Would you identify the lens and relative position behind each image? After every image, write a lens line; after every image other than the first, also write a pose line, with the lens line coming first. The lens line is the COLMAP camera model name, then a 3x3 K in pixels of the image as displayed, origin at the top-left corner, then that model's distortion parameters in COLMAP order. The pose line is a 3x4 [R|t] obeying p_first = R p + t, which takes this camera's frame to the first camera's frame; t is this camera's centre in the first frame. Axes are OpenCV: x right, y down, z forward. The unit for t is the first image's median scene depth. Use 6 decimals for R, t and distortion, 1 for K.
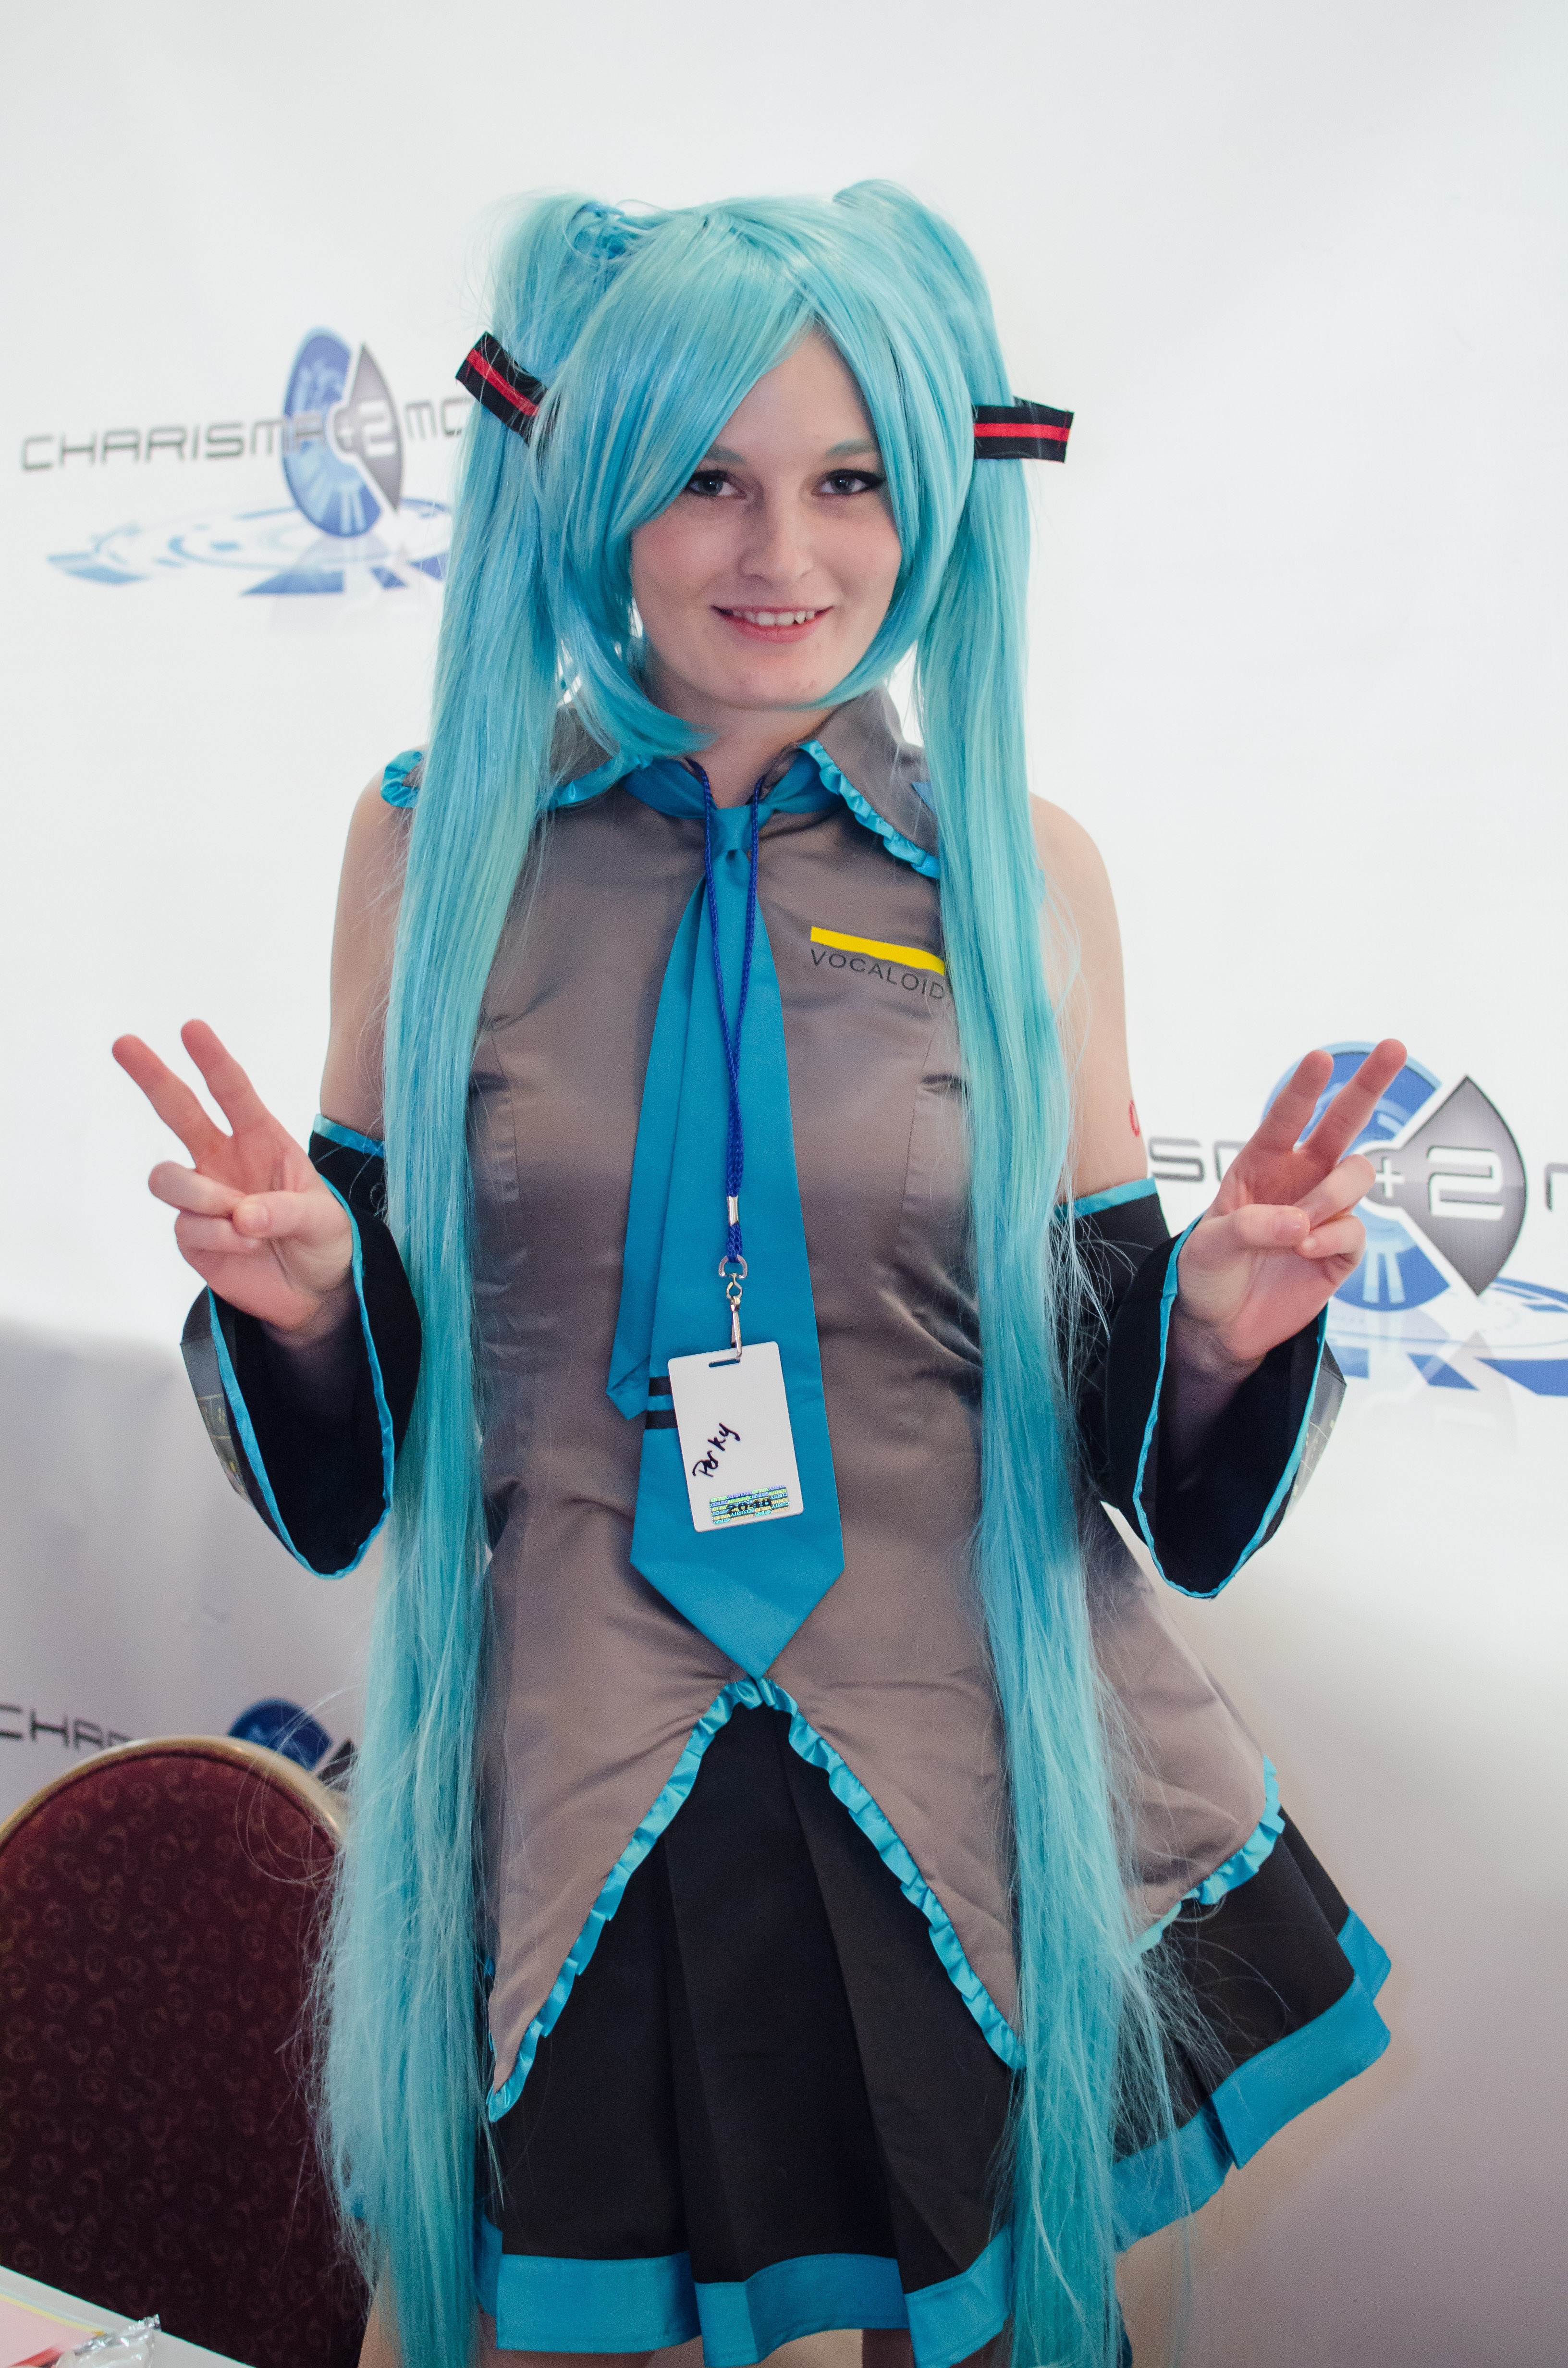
lens RADIAL K [[3473.8, 0, 784.0], [0, 3473.8, 1184.0], [0, 0, 1]] dist [-0.012932, -2.798386]
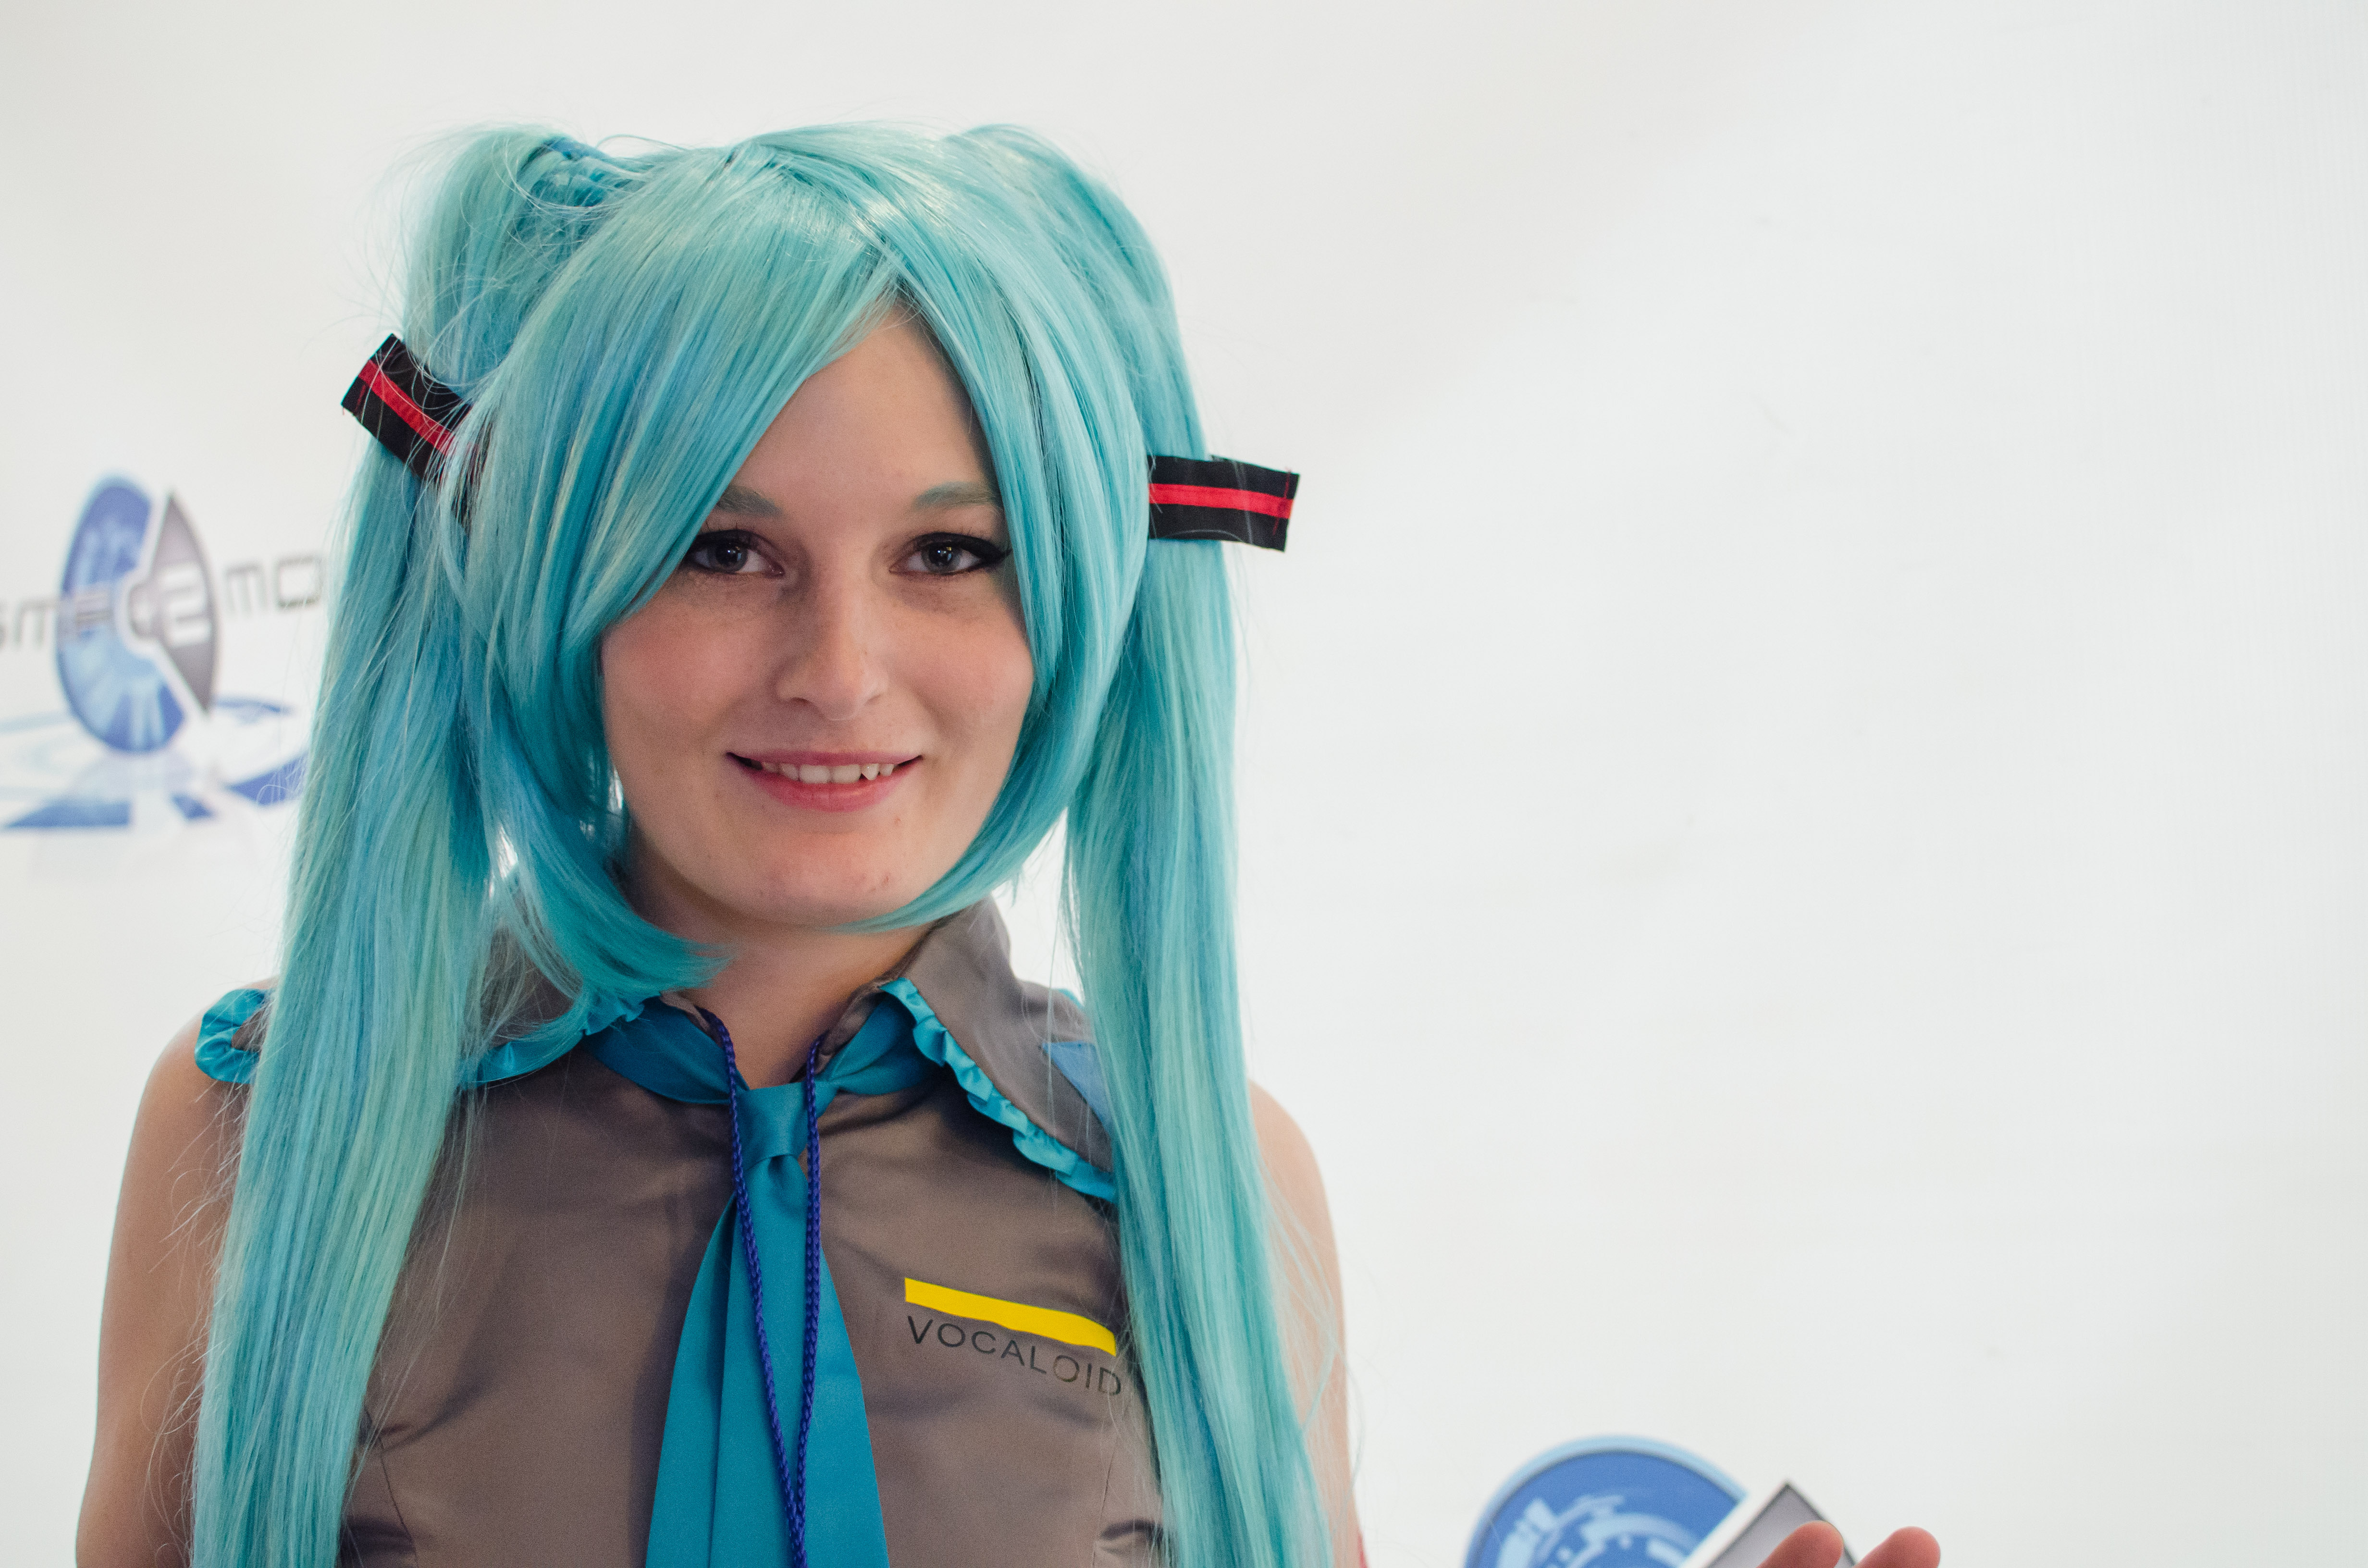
lens RADIAL K [[2666.3, 0, 1180.6], [0, 2666.3, 885.7], [0, 0, 1]] dist [-0.020665, -0.052276]
pose [[0.999338, 0.001187, 0.036370, 0.042387], [0.007576, 0.970780, -0.239852, -0.028482], [-0.035592, 0.239969, 0.970128, 0.537699]]
